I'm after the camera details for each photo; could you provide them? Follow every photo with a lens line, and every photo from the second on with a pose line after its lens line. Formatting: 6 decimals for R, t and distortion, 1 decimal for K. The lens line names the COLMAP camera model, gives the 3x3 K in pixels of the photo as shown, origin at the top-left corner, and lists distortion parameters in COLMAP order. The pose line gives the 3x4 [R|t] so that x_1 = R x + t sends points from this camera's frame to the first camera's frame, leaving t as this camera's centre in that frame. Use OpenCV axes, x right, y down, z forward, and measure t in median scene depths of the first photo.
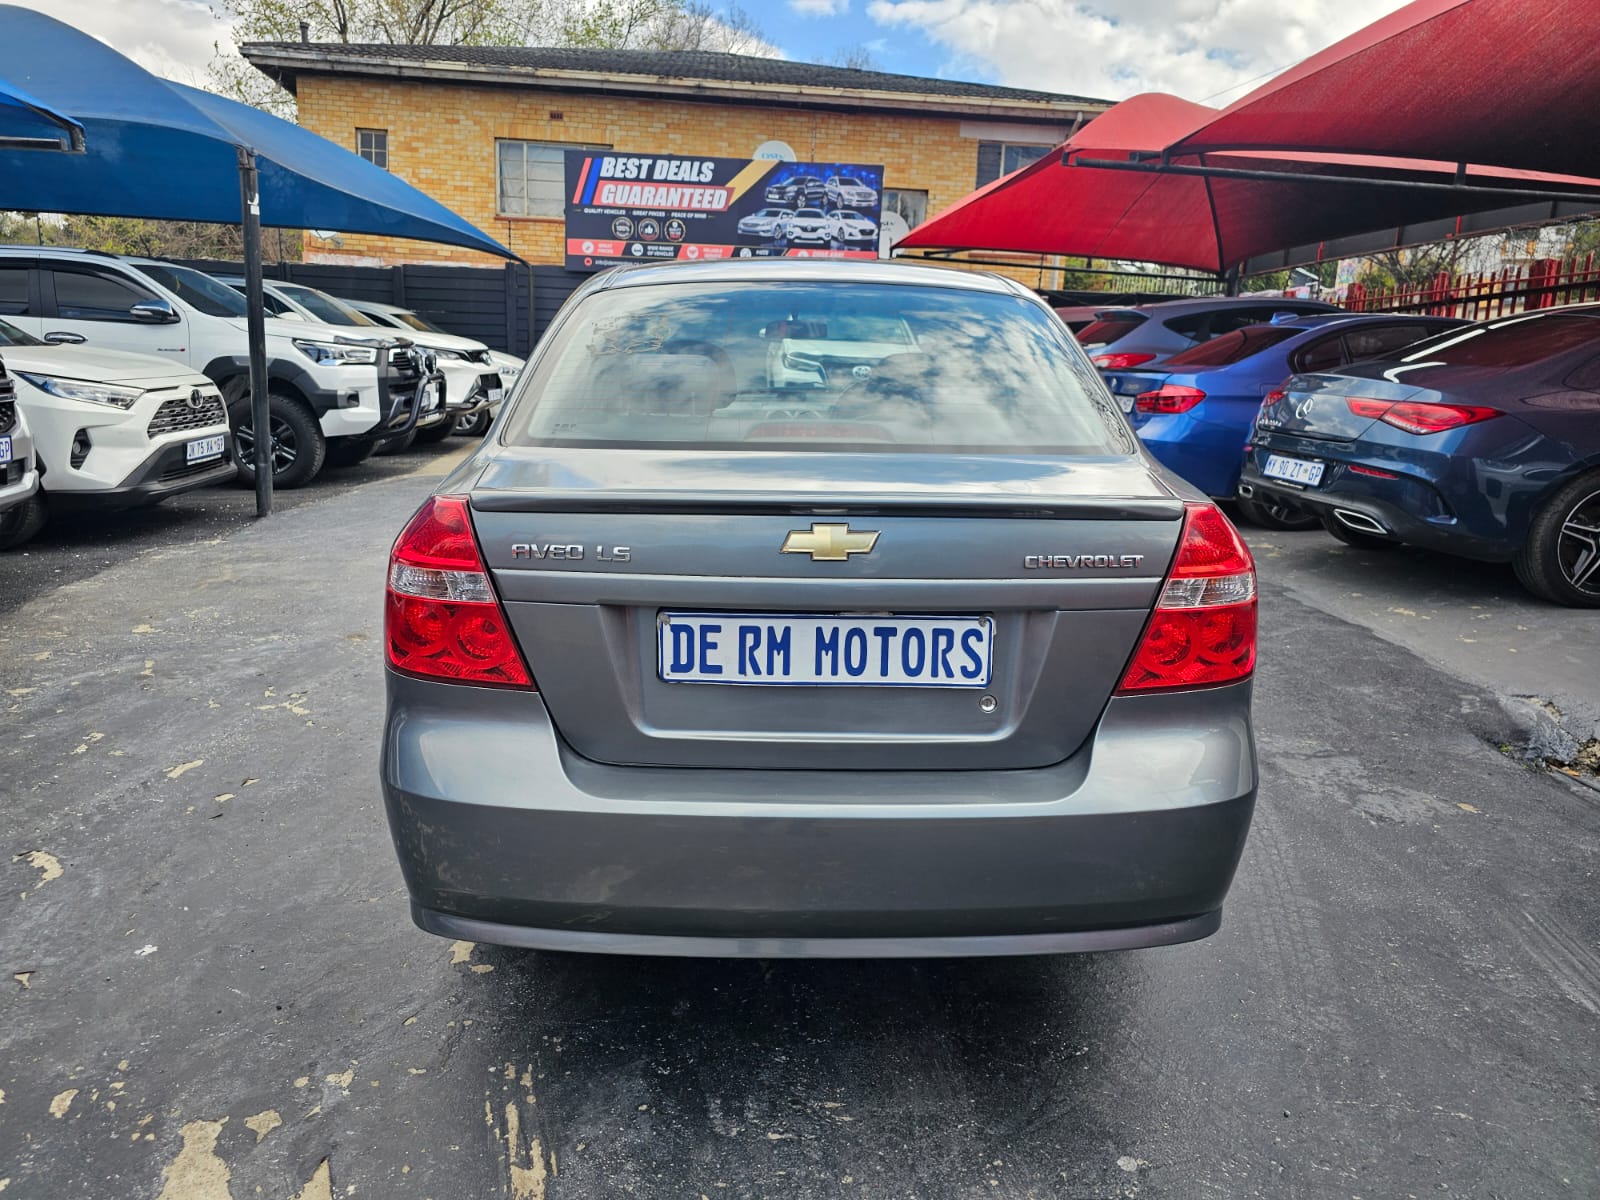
lens RADIAL K [[1070.7, 0, 785.4], [0, 1070.7, 606.8], [0, 0, 1]] dist [0.050169, -0.039122]
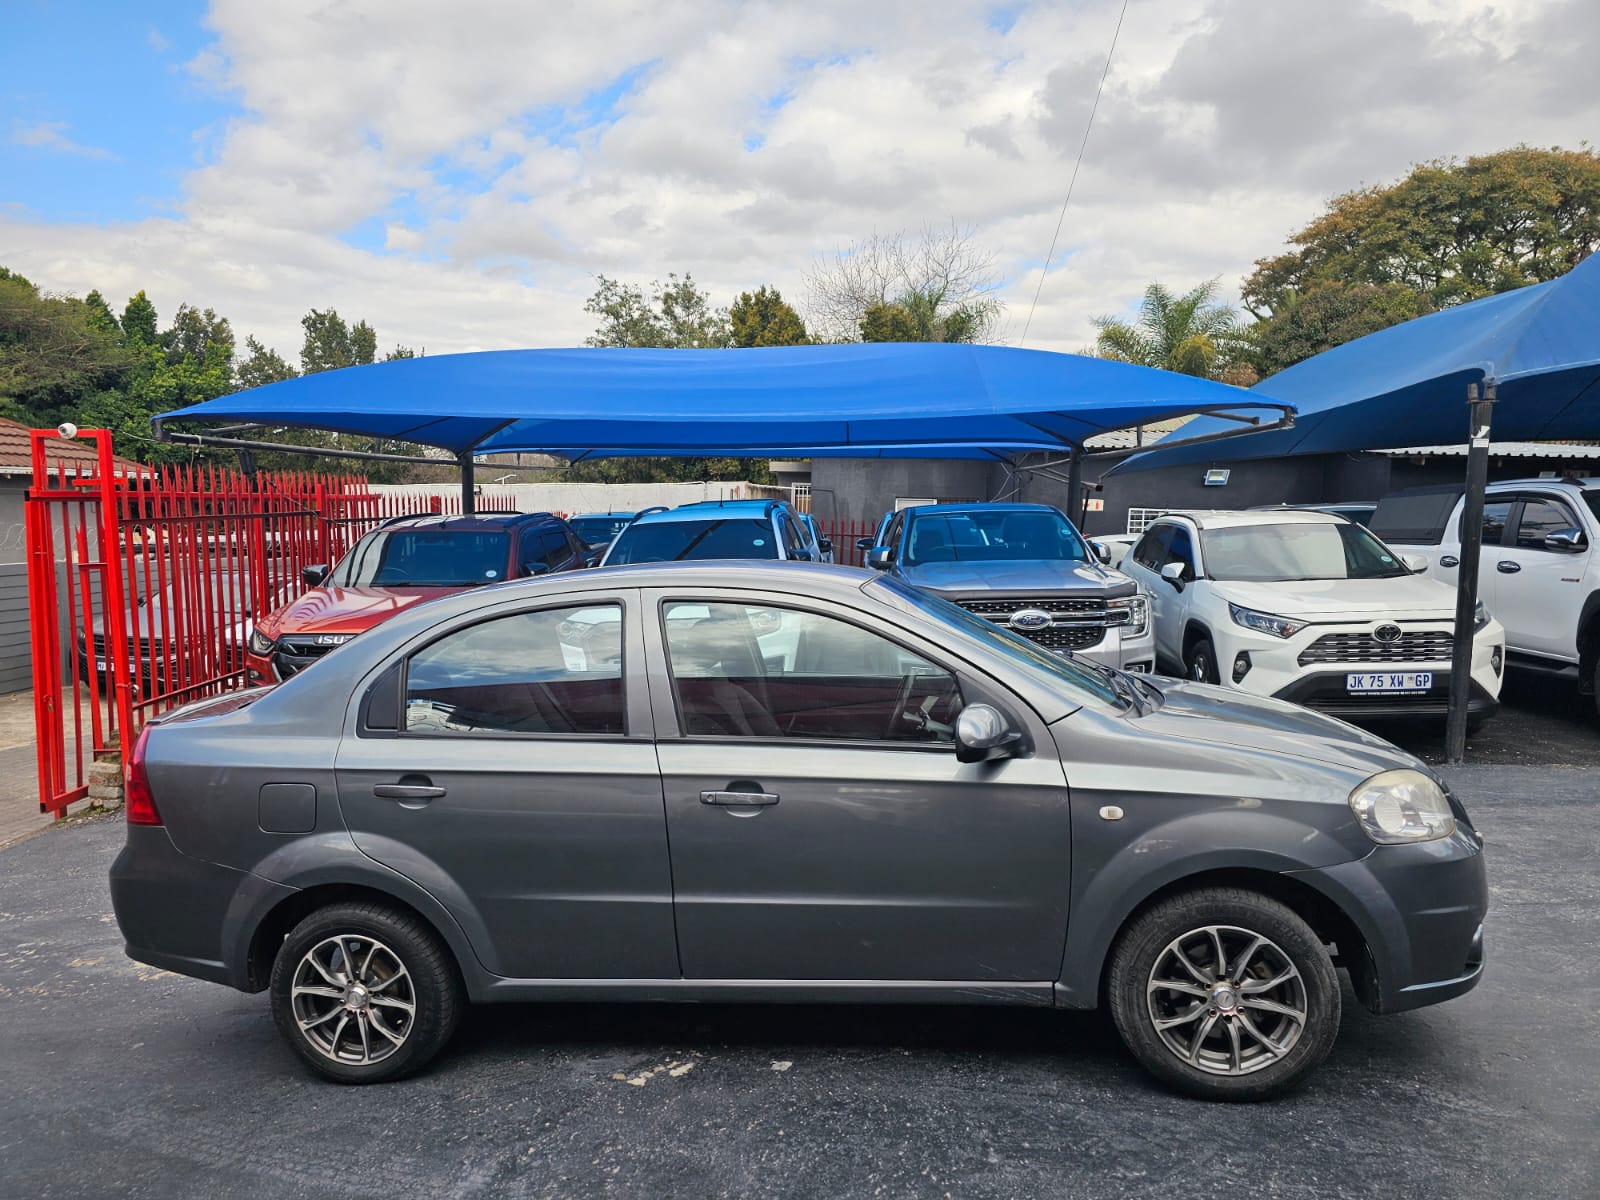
lens RADIAL K [[1070.7, 0, 775.1], [0, 1070.7, 603.4], [0, 0, 1]] dist [0.050169, -0.039122]
pose [[-0.156229, 0.048837, -0.986513, 0.818704], [-0.212744, 0.973670, 0.081892, -0.273837], [0.964537, 0.222668, -0.141726, 0.886078]]
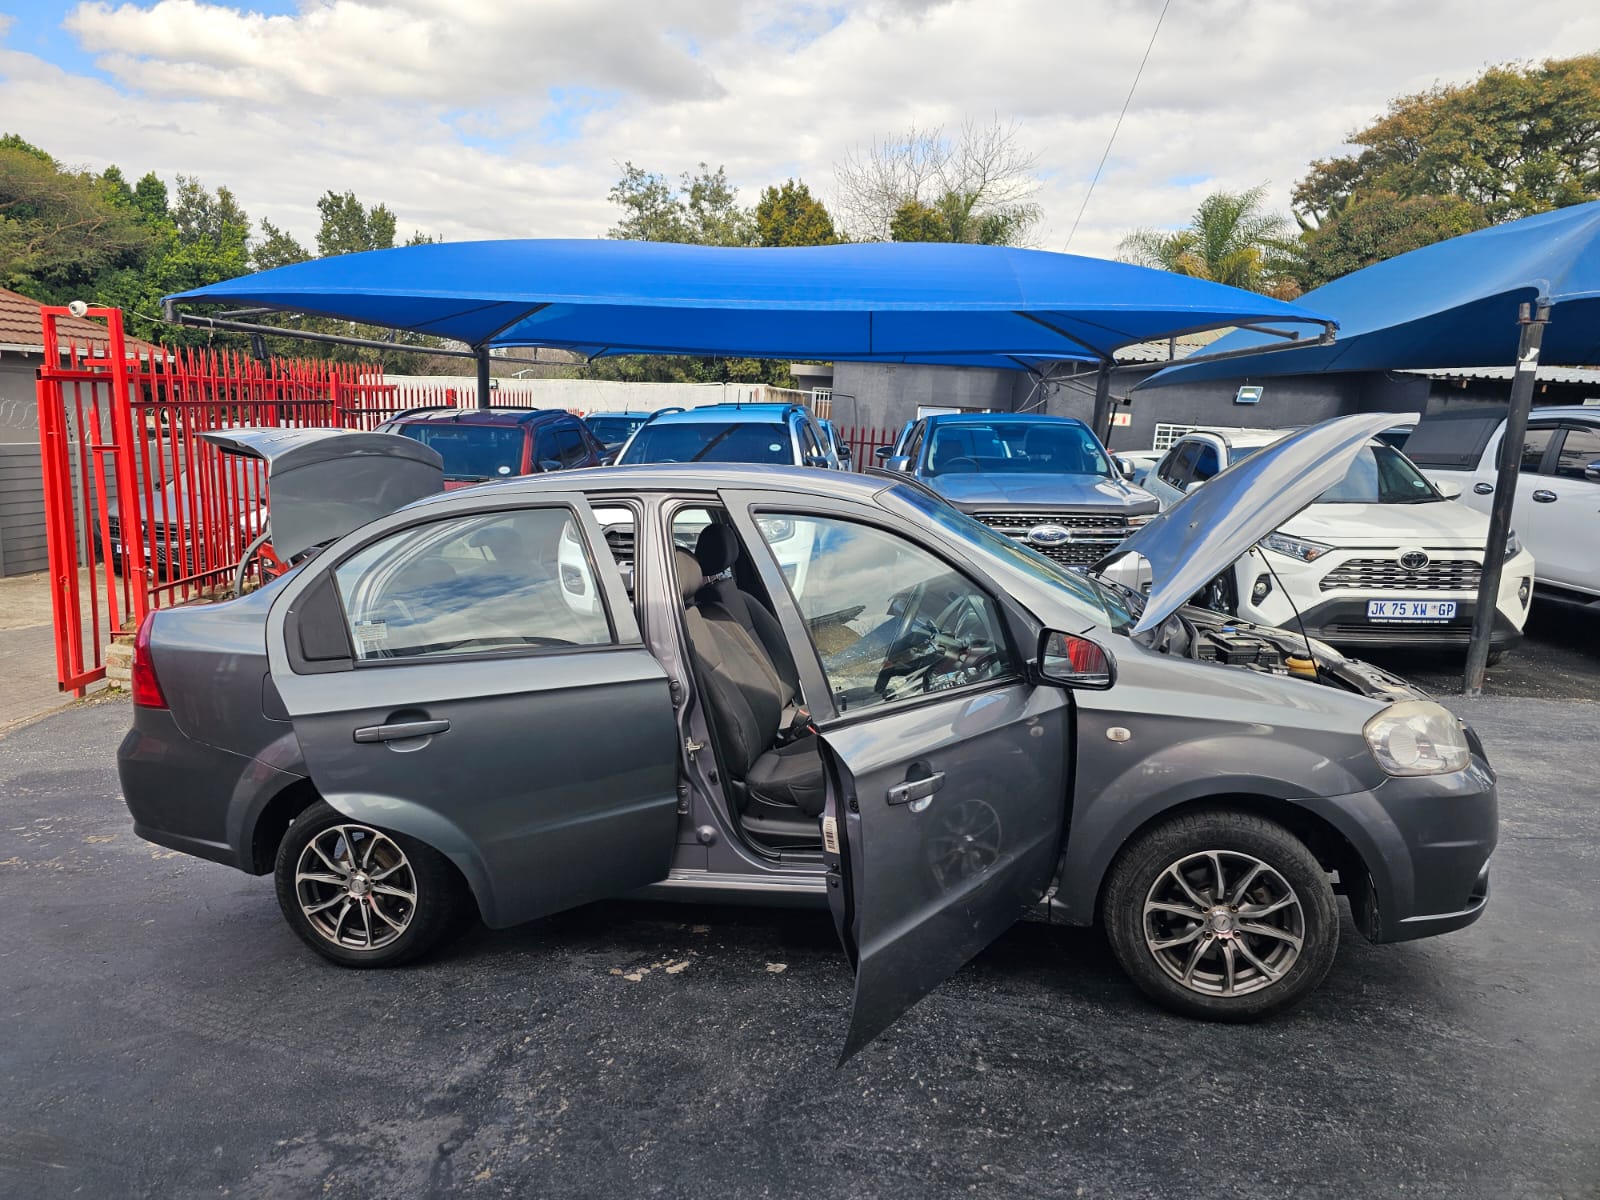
lens RADIAL K [[1070.7, 0, 773.8], [0, 1070.7, 593.4], [0, 0, 1]] dist [0.050169, -0.039122]
pose [[-0.176232, 0.120121, -0.976992, 0.803473], [-0.243648, 0.956318, 0.161529, -0.274251], [0.953718, 0.266509, -0.139266, 0.888849]]
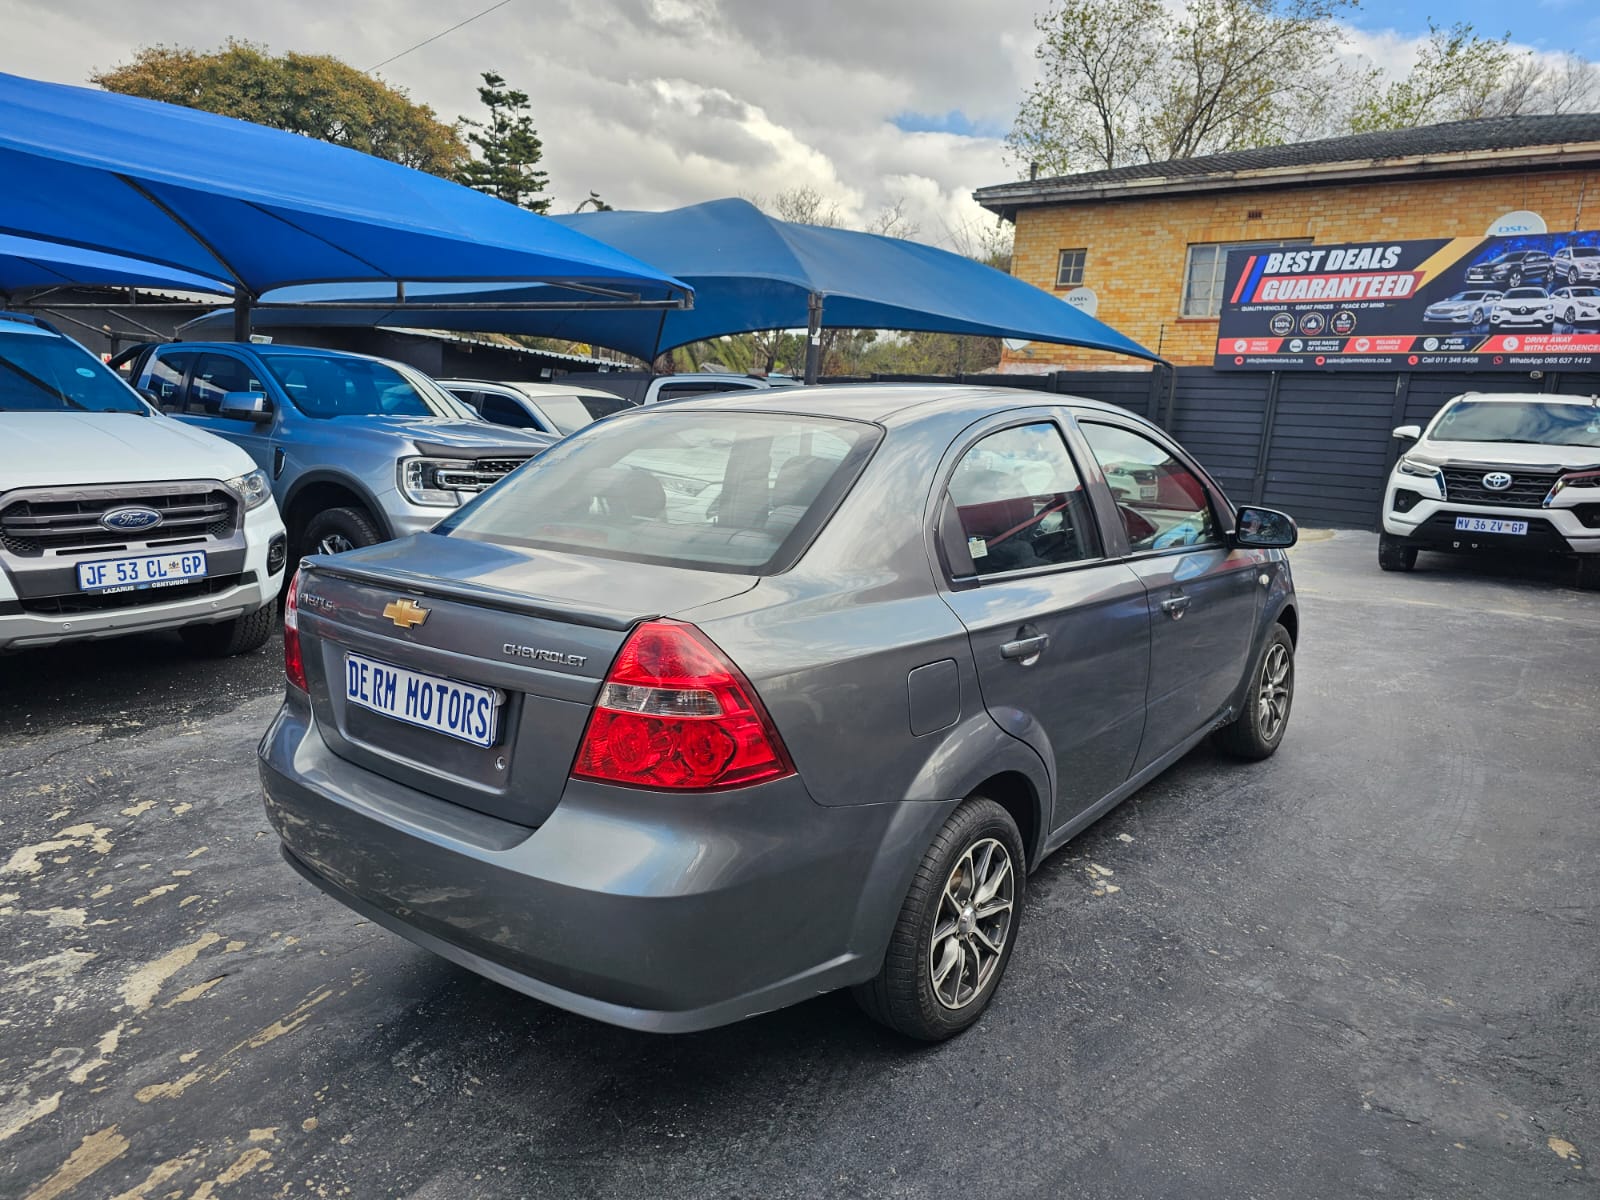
lens RADIAL K [[1070.7, 0, 788.9], [0, 1070.7, 605.2], [0, 0, 1]] dist [0.050169, -0.039122]
pose [[0.777344, 0.106814, -0.619941, 0.433473], [-0.159788, 0.986685, -0.030355, -0.037160], [0.608444, 0.122655, 0.784061, 0.082383]]
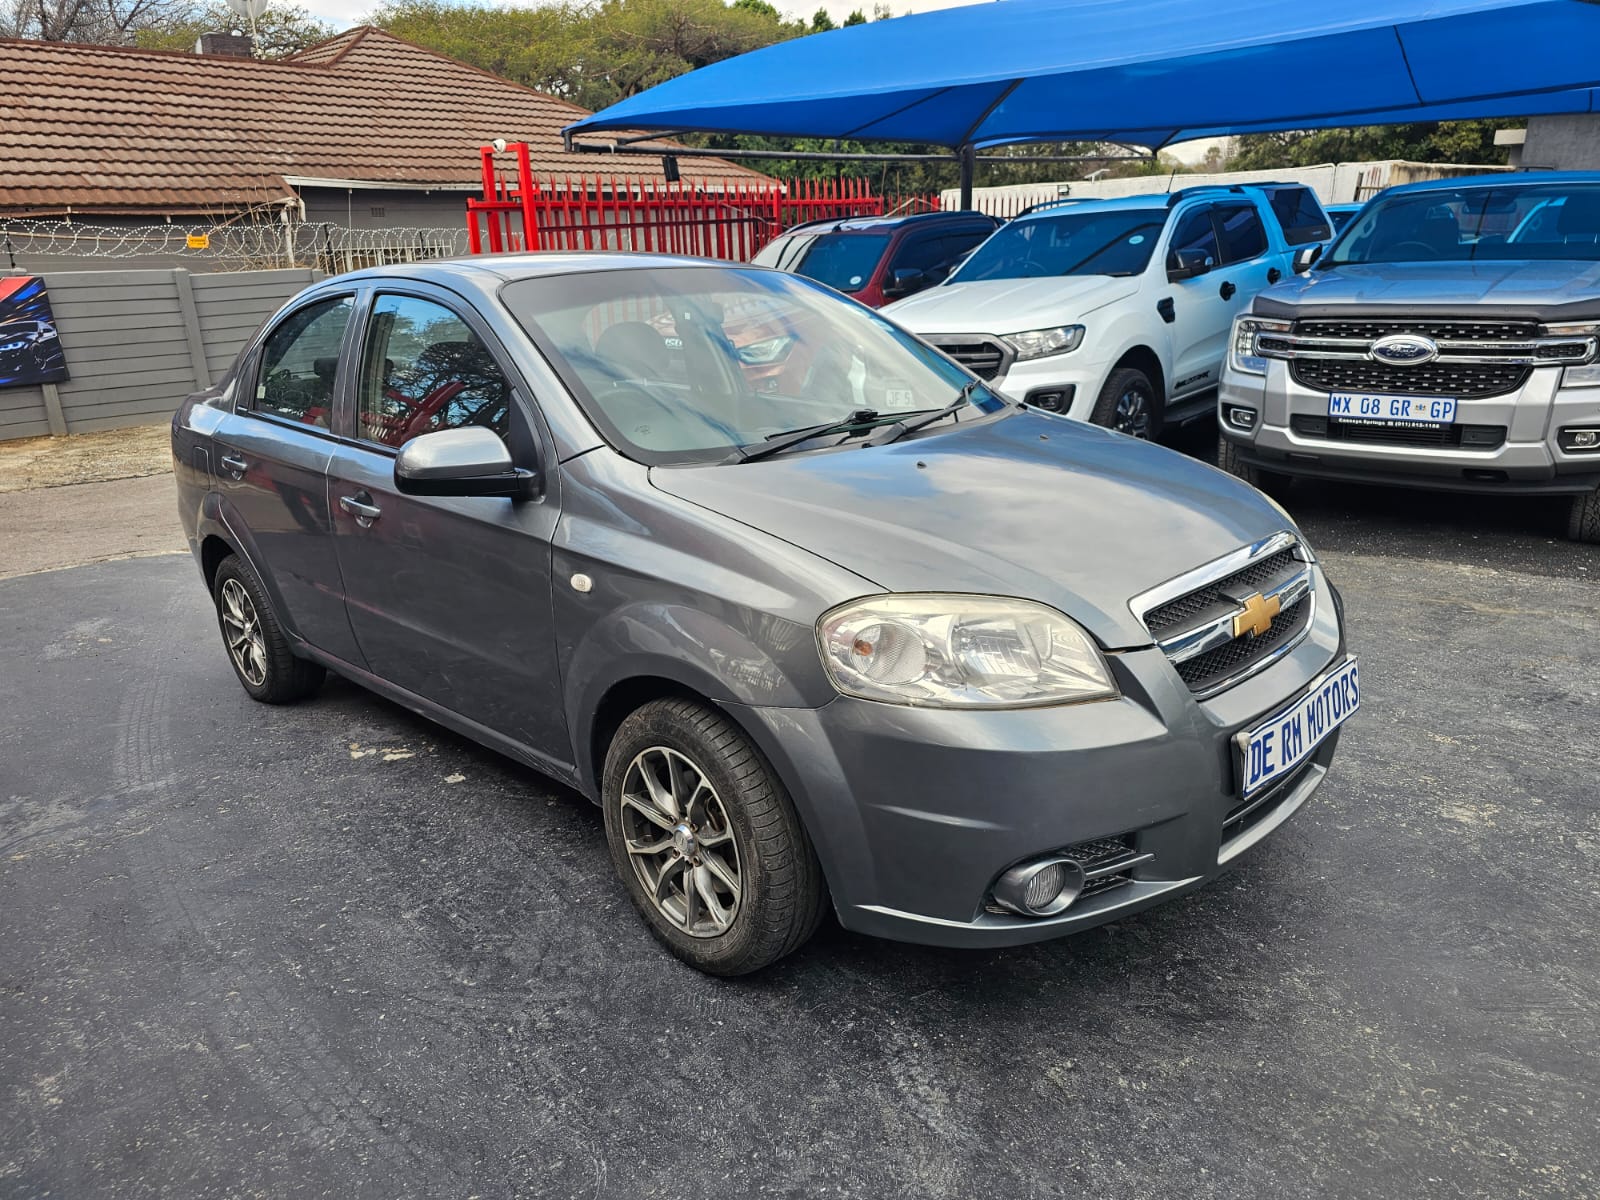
lens RADIAL K [[1070.7, 0, 791.0], [0, 1070.7, 590.3], [0, 0, 1]] dist [0.050169, -0.039122]
pose [[-0.715173, 0.204712, -0.668297, 0.438479], [-0.148537, 0.889792, 0.431516, -0.366344], [0.682982, 0.407876, -0.605948, 1.368938]]
